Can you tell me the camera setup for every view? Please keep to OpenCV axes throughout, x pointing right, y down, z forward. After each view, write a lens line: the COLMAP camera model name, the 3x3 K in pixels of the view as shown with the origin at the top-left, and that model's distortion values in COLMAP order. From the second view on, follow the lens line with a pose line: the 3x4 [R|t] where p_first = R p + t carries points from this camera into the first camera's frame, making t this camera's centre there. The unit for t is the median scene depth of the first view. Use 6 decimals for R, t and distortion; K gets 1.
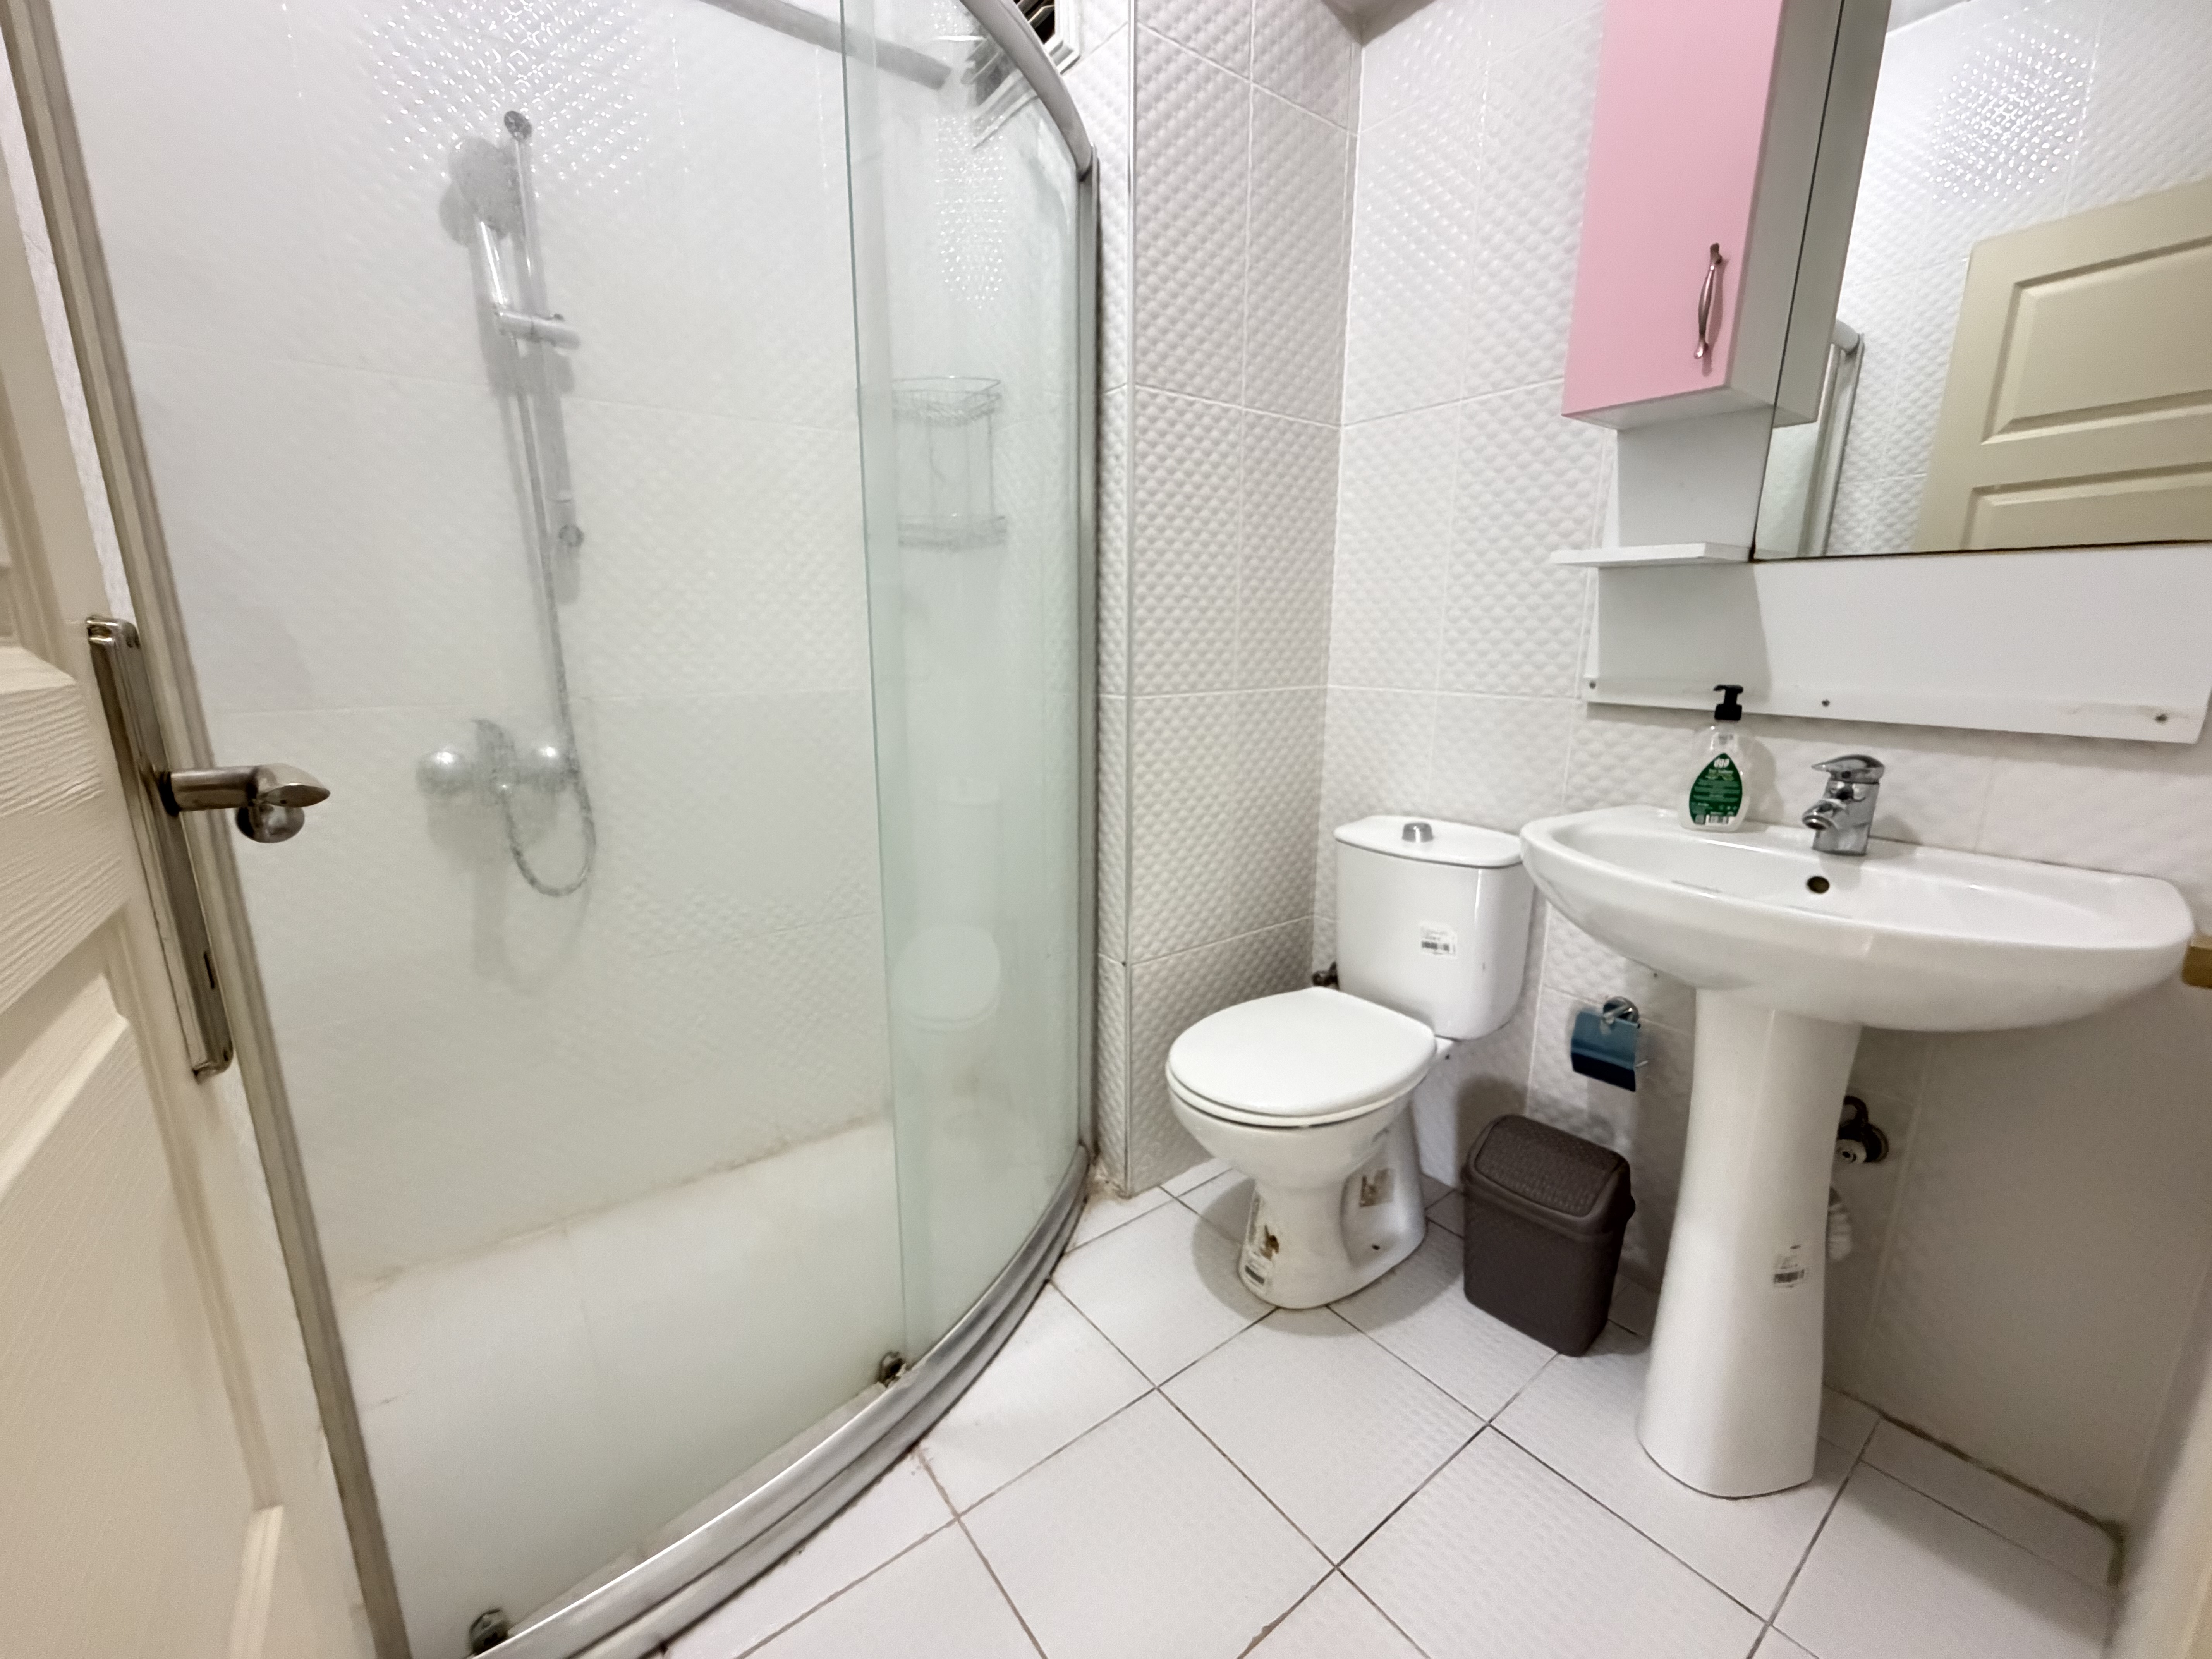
lens RADIAL K [[877.4, 0, 1103.7], [0, 877.4, 831.4], [0, 0, 1]] dist [0.000313, 0.000318]
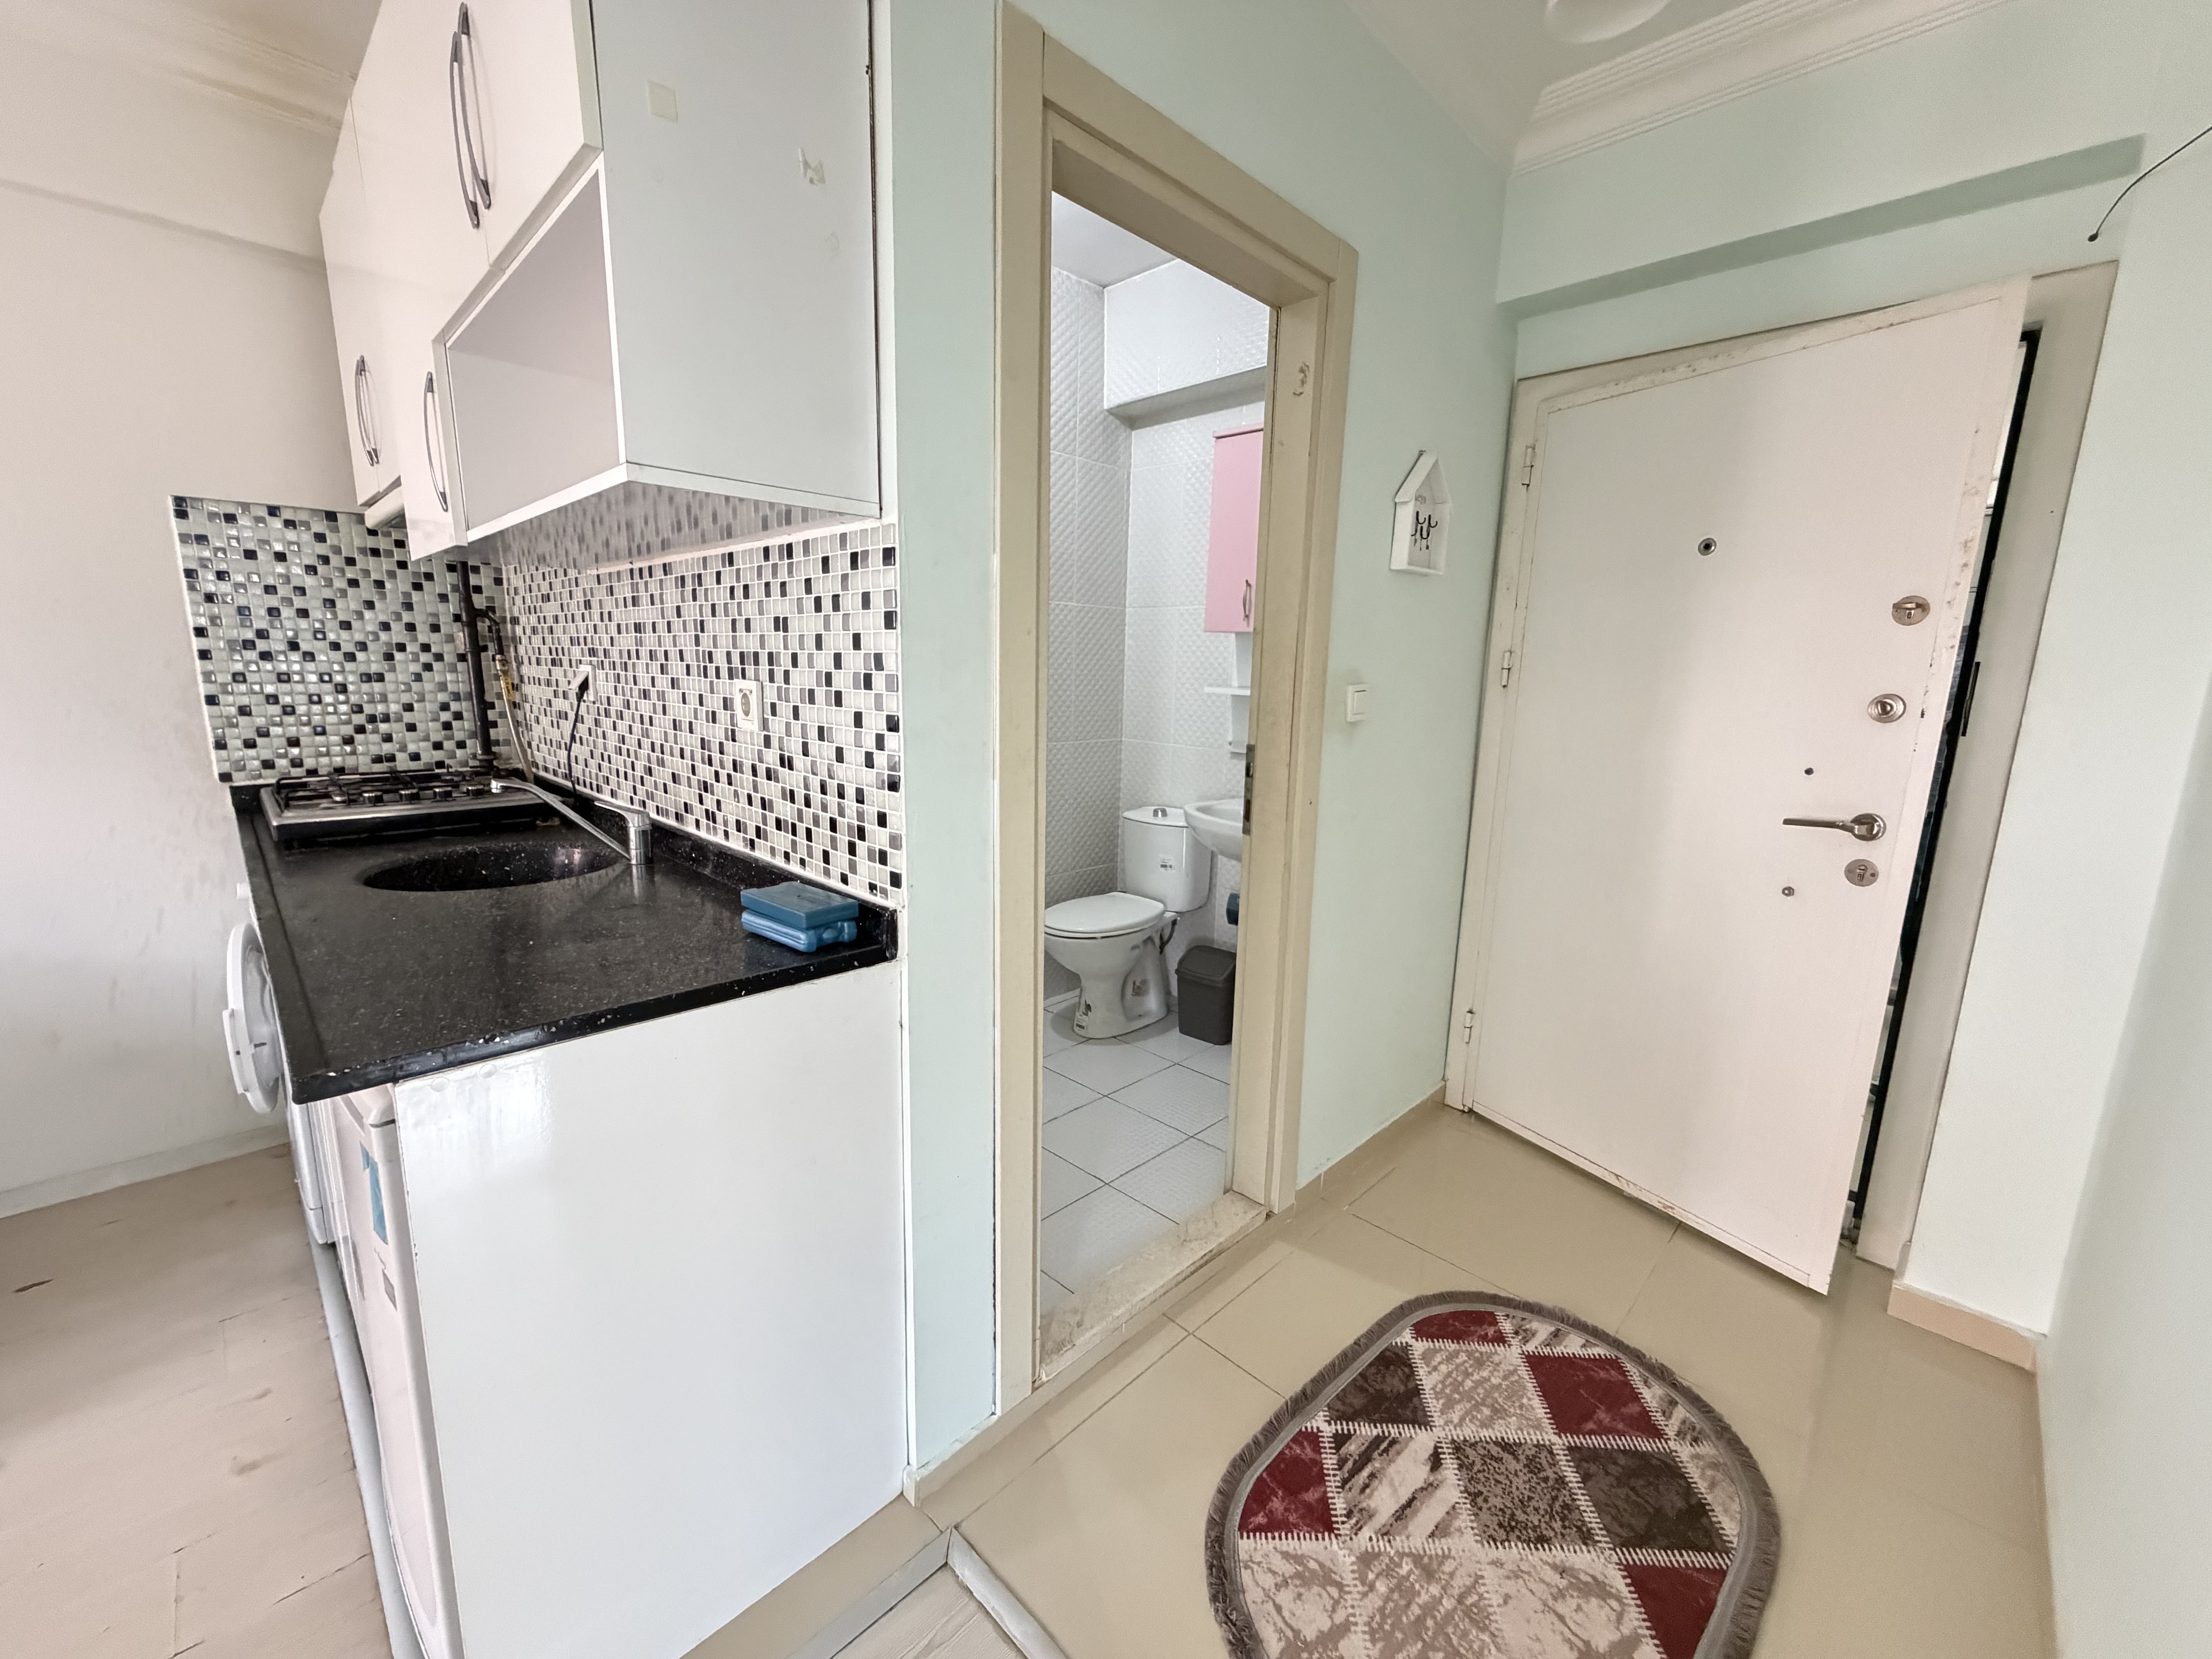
lens RADIAL K [[877.4, 0, 1102.6], [0, 877.4, 834.9], [0, 0, 1]] dist [0.000313, 0.000318]
pose [[0.989349, 0.000857, 0.145562, -0.075827], [0.003351, 0.999583, -0.028666, 0.114853], [-0.145526, 0.028848, 0.988934, -1.043176]]
